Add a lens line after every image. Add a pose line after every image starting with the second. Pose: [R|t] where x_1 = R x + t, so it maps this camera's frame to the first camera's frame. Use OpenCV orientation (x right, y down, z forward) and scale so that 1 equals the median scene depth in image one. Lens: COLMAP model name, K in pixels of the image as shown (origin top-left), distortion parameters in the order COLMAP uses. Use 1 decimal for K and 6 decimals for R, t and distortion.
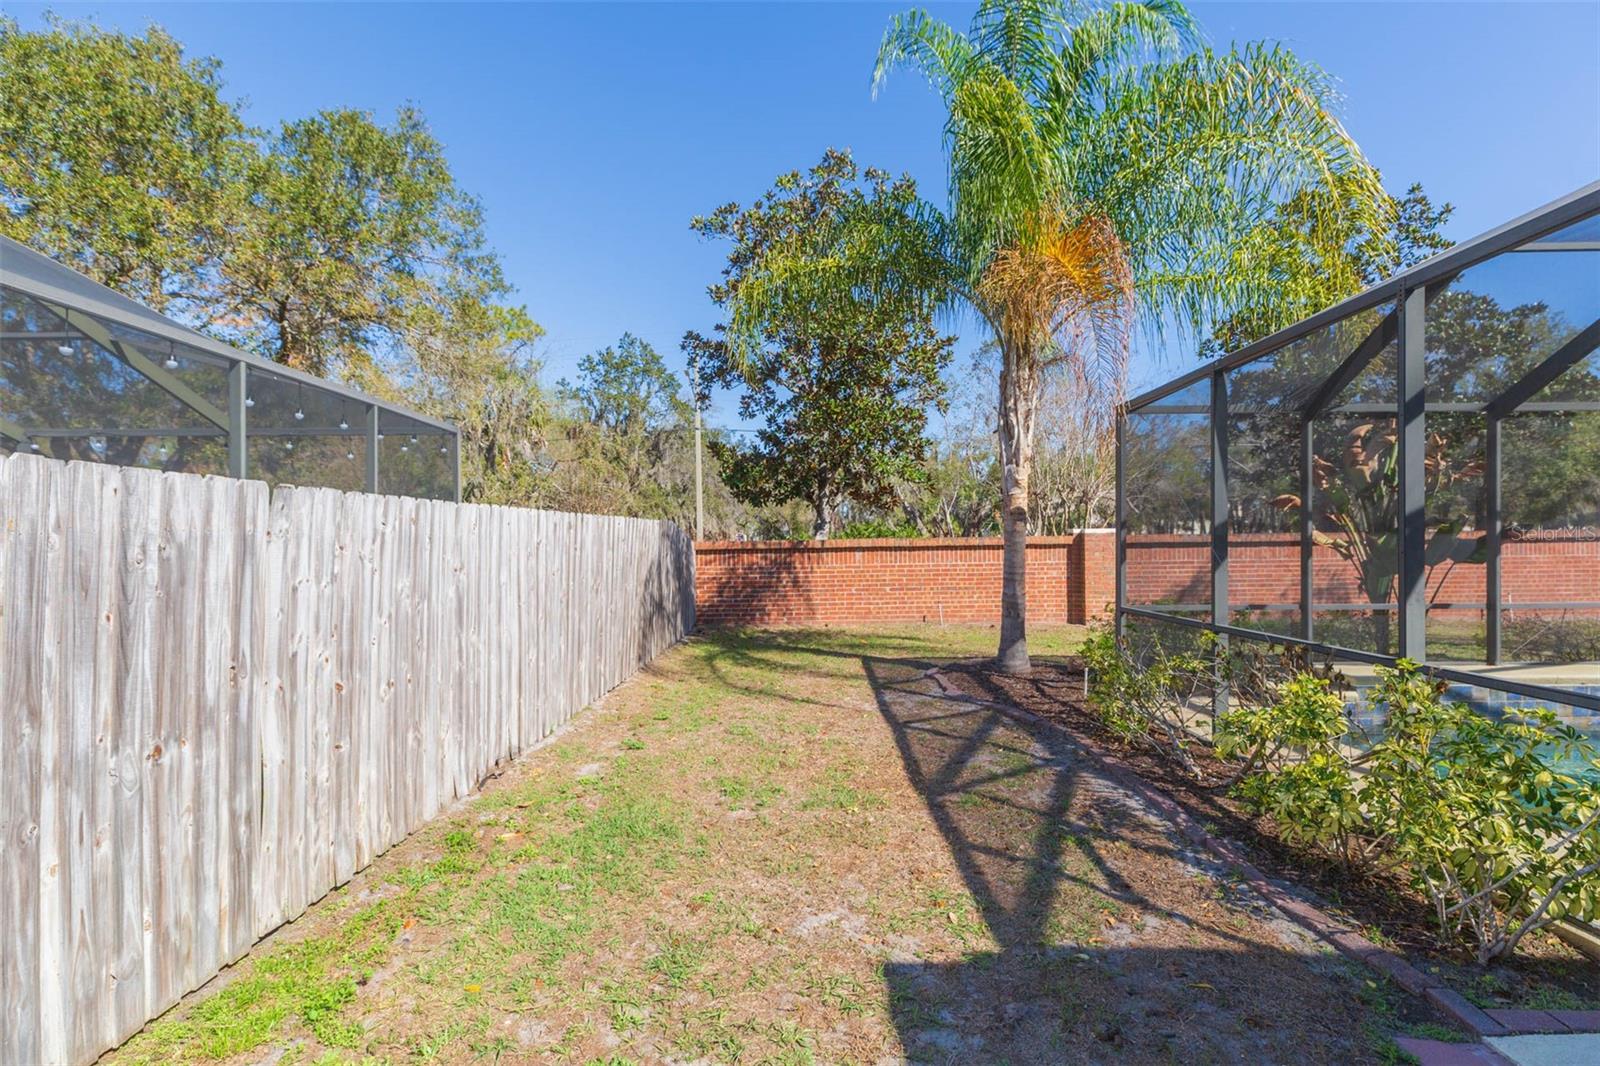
lens RADIAL K [[713.6, 0, 800.0], [0, 713.6, 533.0], [0, 0, 1]] dist [-0.001370, -0.000149]
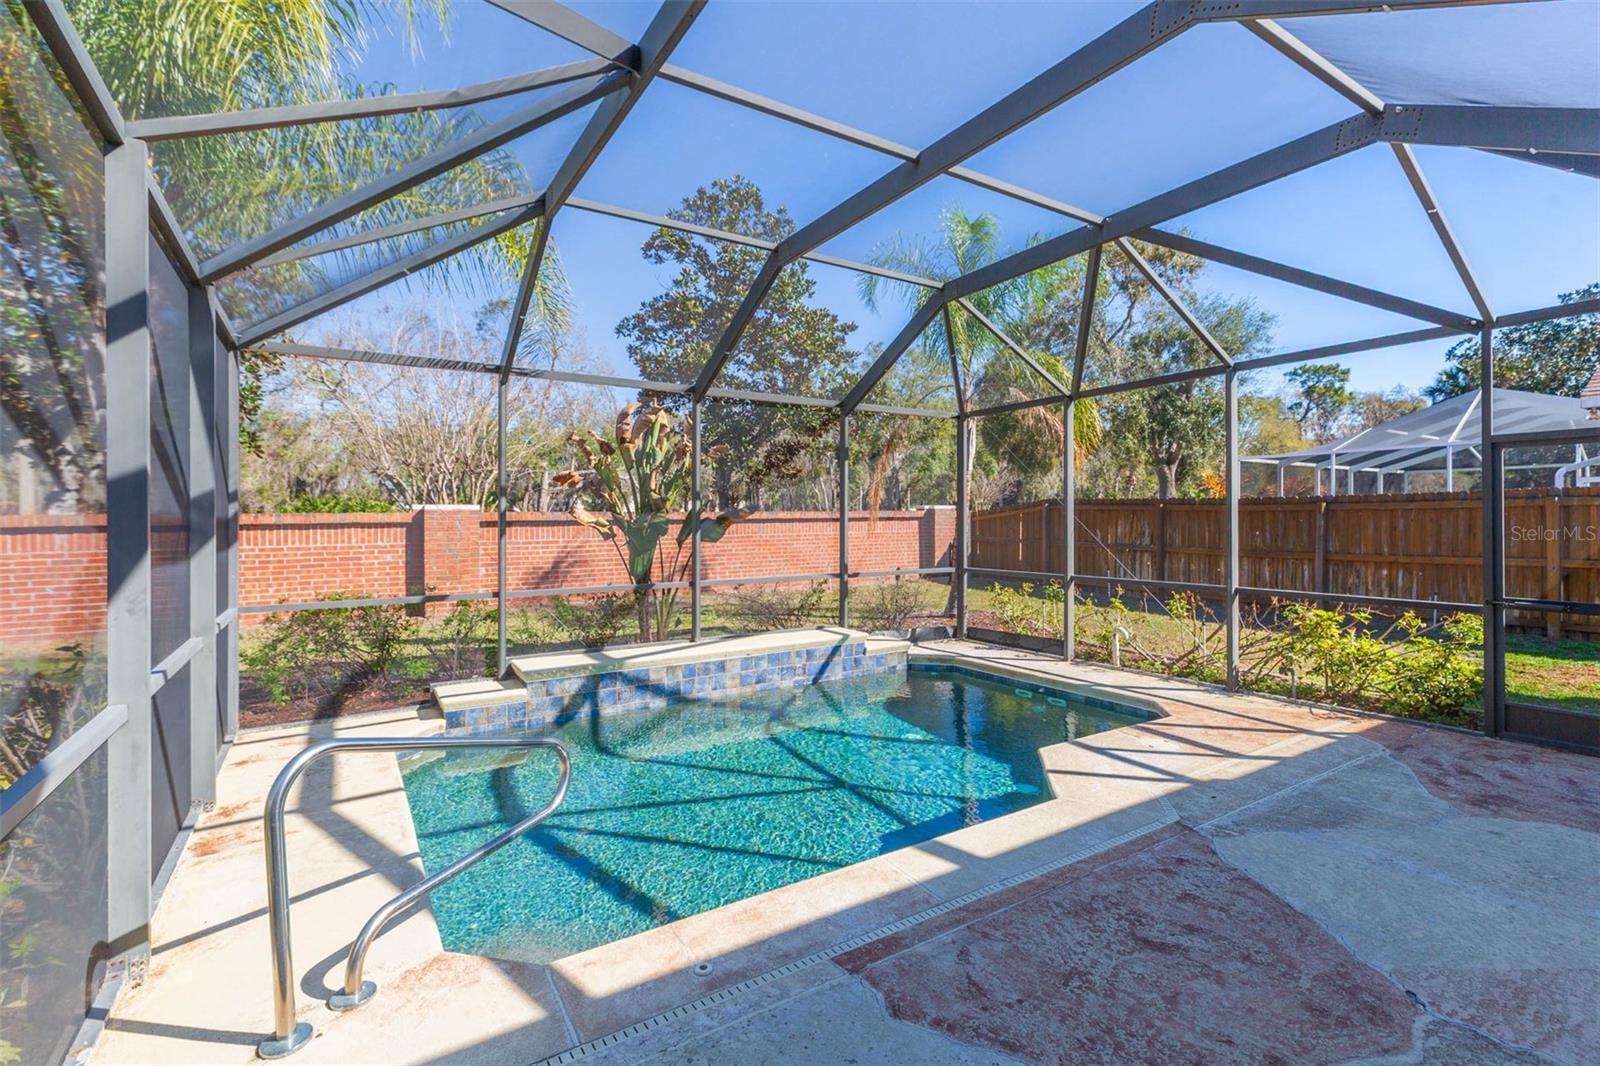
lens RADIAL K [[713.6, 0, 800.0], [0, 713.6, 533.0], [0, 0, 1]] dist [-0.001370, -0.000149]
pose [[0.852112, -0.008862, 0.523284, 0.330678], [-0.009656, 0.999420, 0.032650, -0.004242], [-0.523270, -0.032874, 0.851532, 0.028697]]
